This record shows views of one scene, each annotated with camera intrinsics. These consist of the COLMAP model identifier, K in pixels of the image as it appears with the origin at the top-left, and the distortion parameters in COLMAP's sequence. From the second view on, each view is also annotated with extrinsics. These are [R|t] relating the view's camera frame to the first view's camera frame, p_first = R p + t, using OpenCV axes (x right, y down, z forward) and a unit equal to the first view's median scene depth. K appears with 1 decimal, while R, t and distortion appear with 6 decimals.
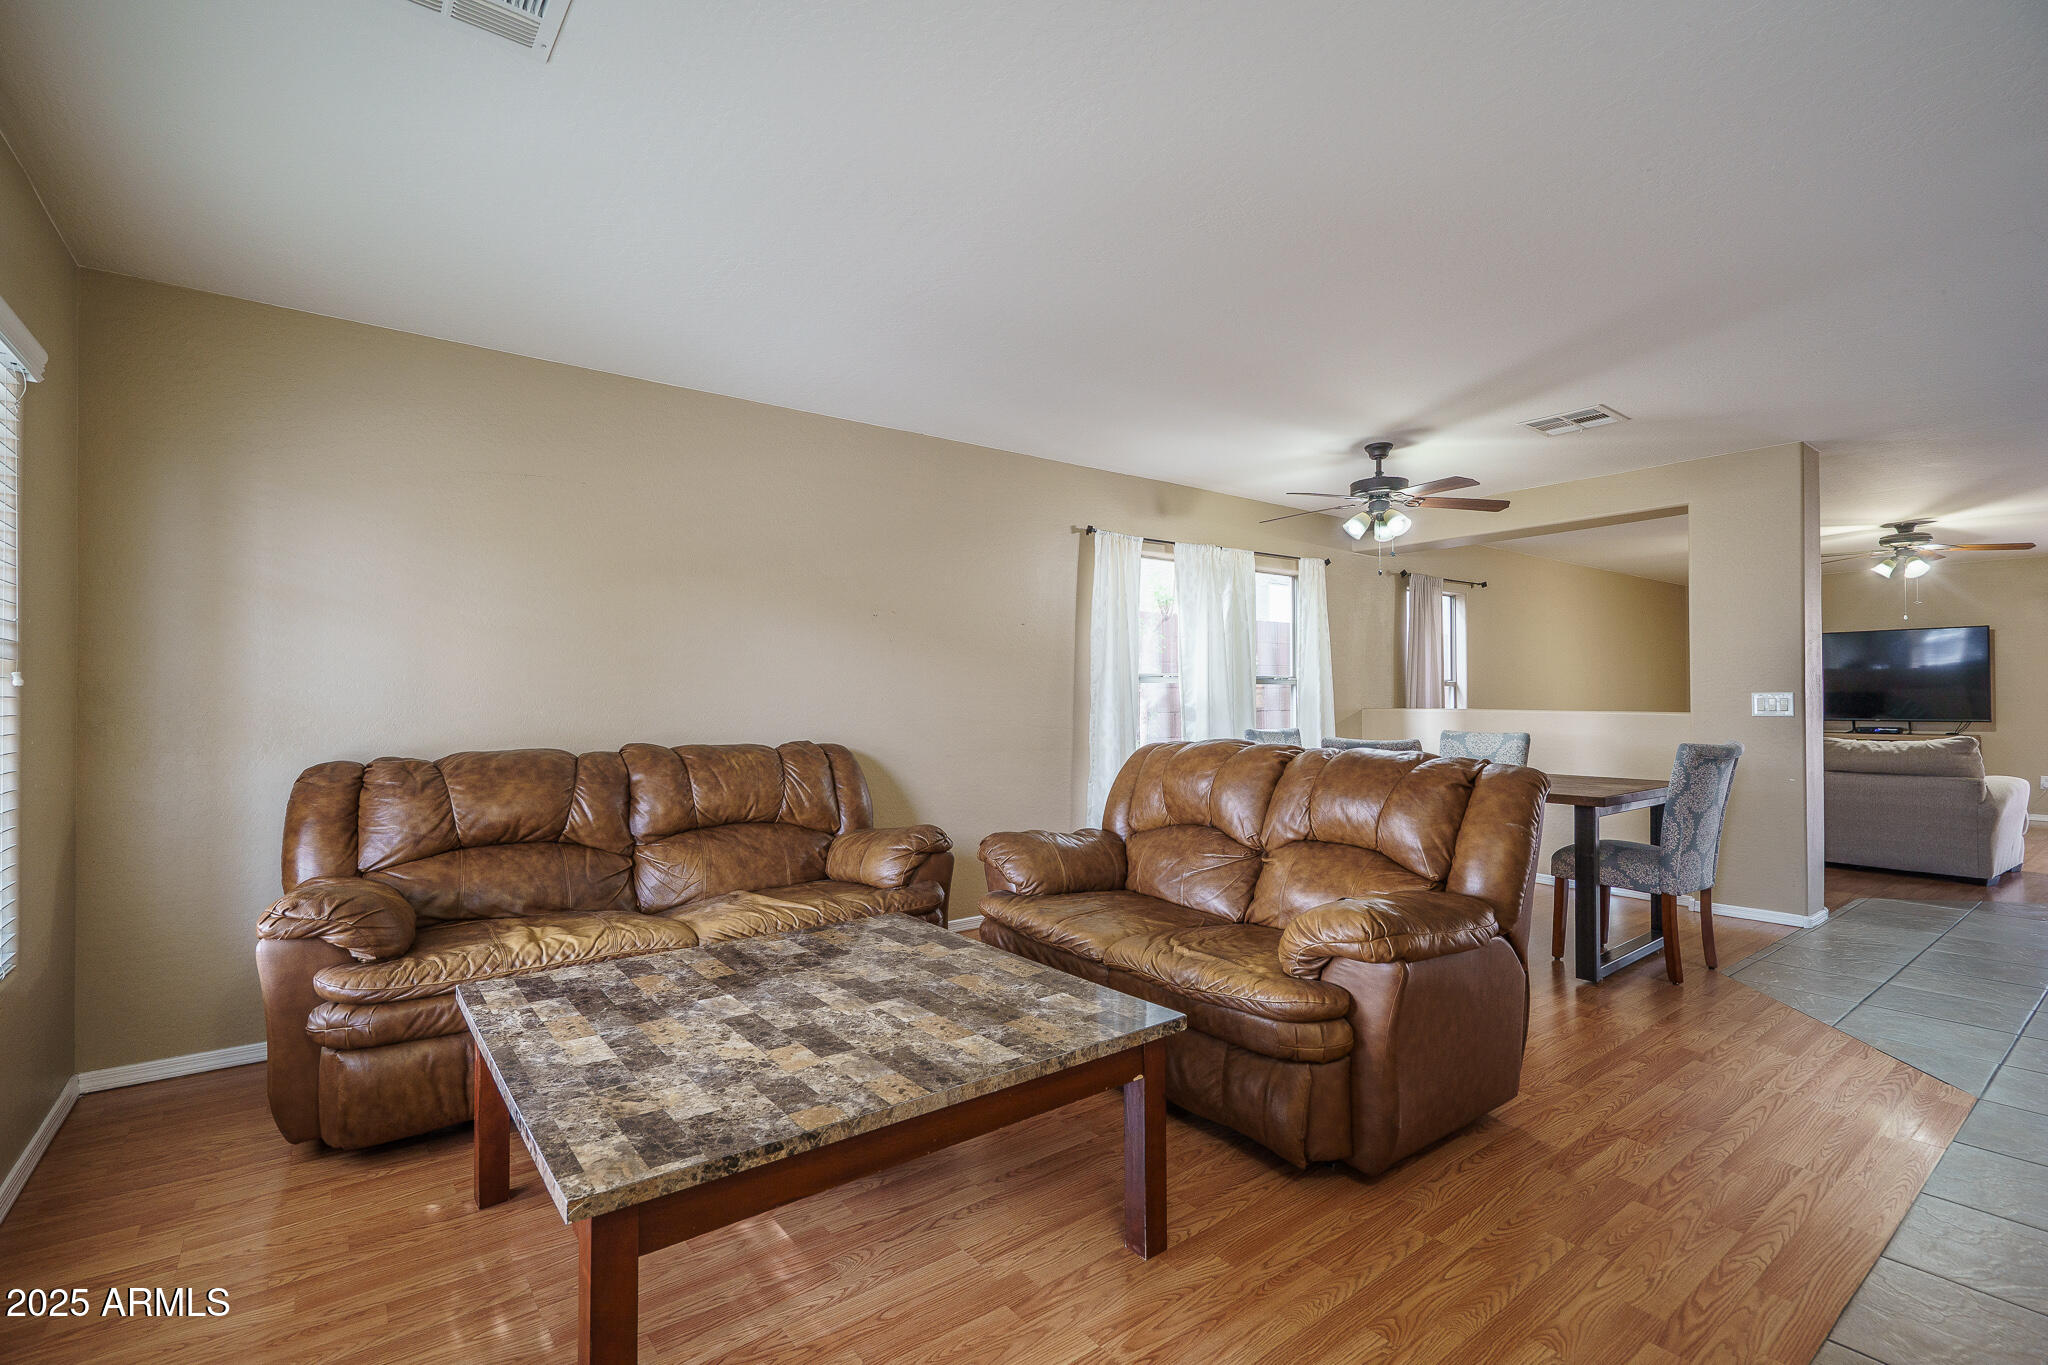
lens RADIAL K [[926.4, 0, 1014.9], [0, 926.4, 684.0], [0, 0, 1]] dist [0.000036, 0.000250]
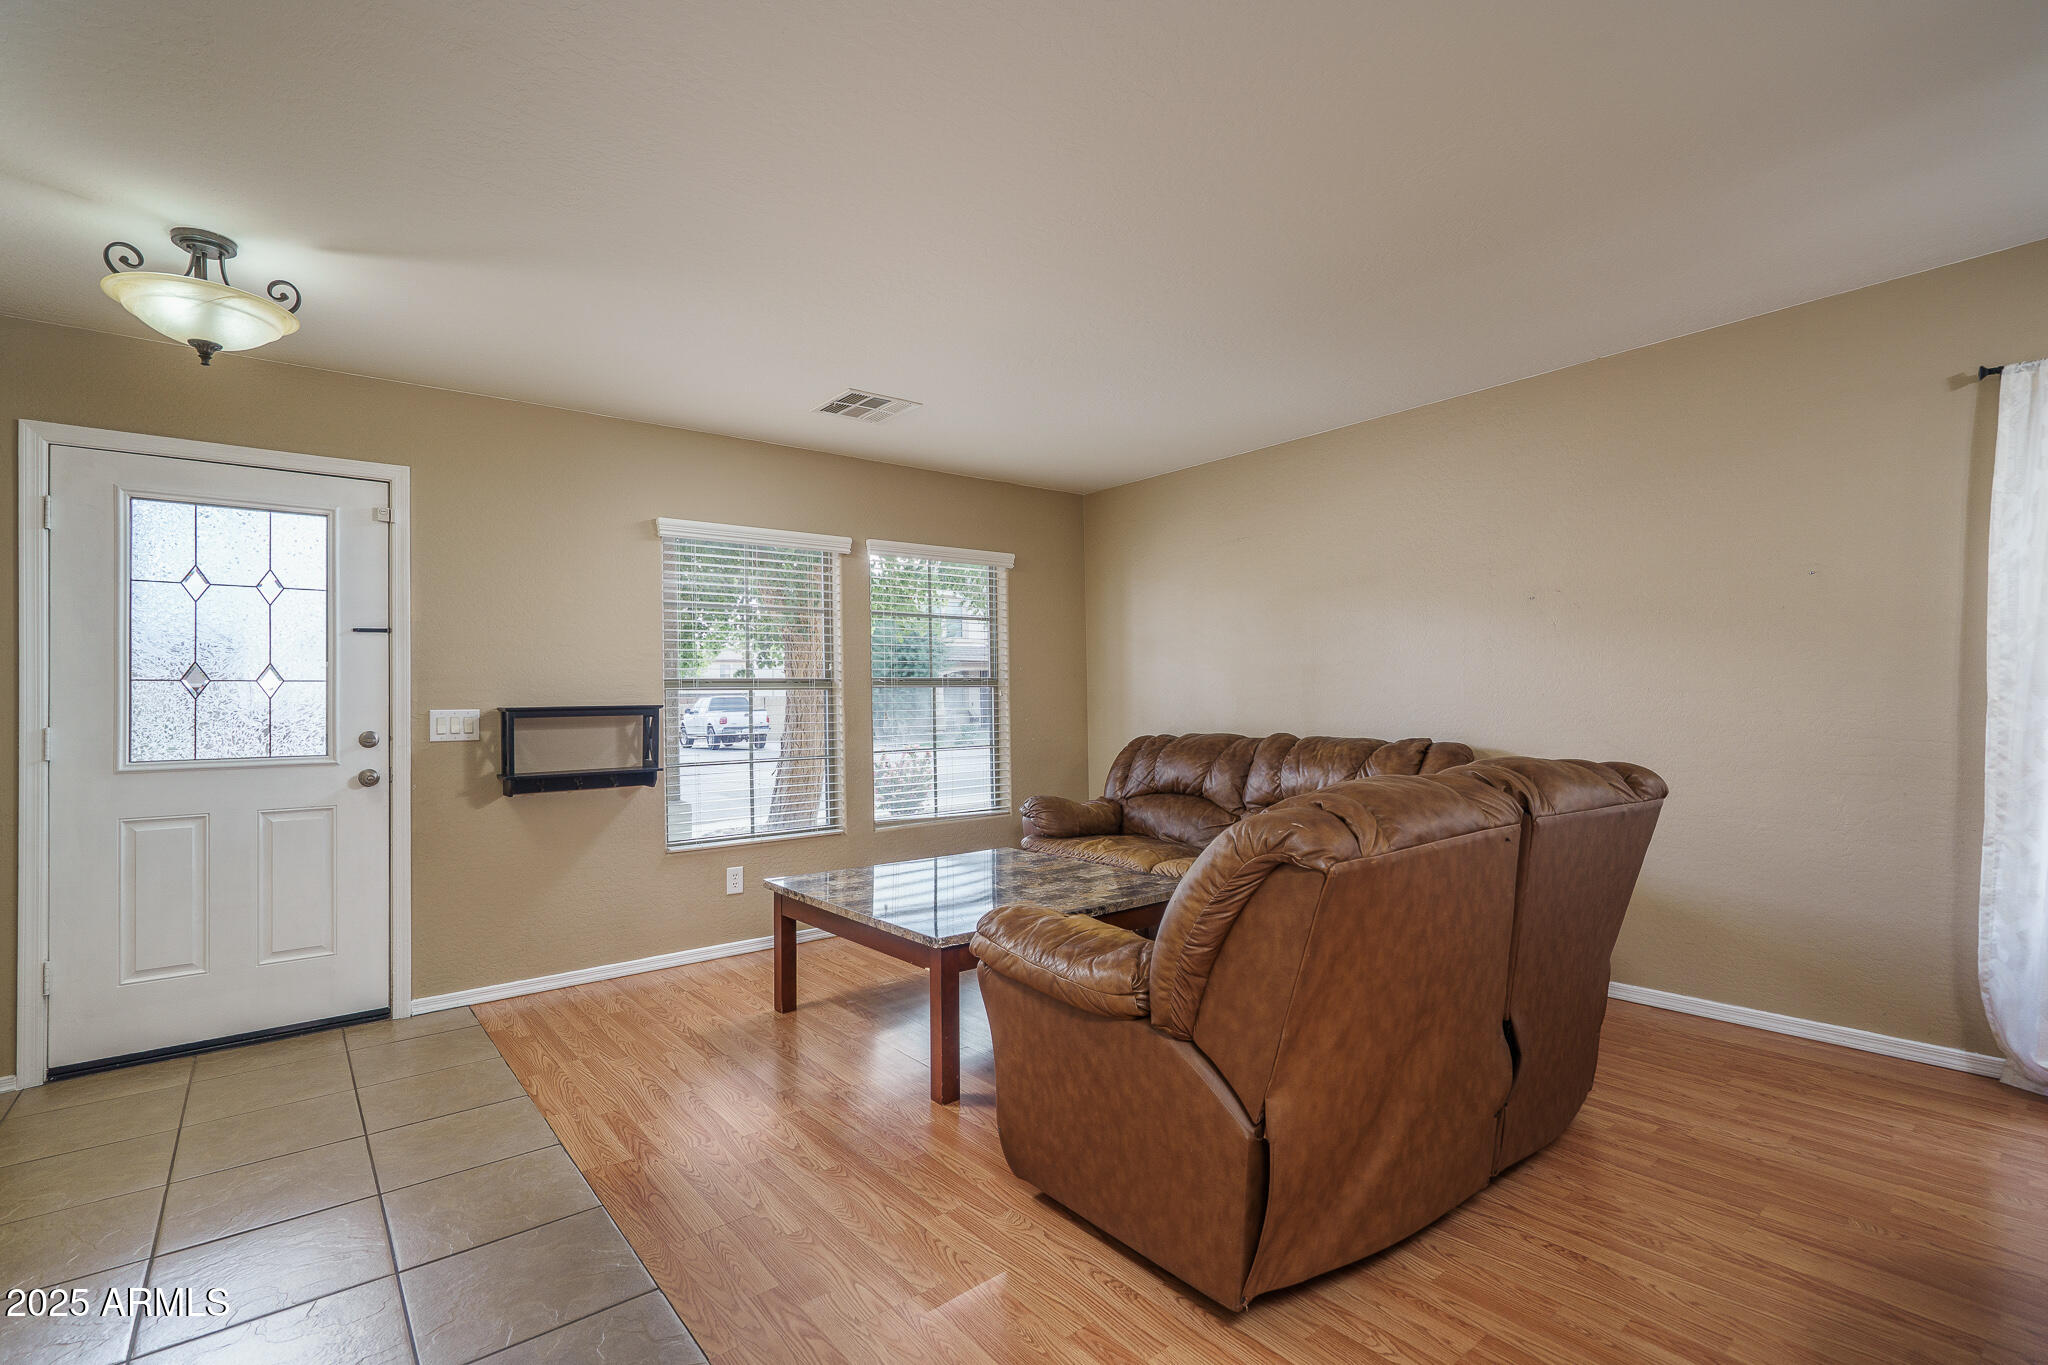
lens RADIAL K [[926.4, 0, 1014.9], [0, 926.4, 684.0], [0, 0, 1]] dist [0.000036, 0.000250]
pose [[0.025693, -0.020380, -0.999462, 0.993253], [0.032675, 0.999275, -0.019536, 0.009268], [0.999136, -0.032155, 0.026341, 0.696339]]
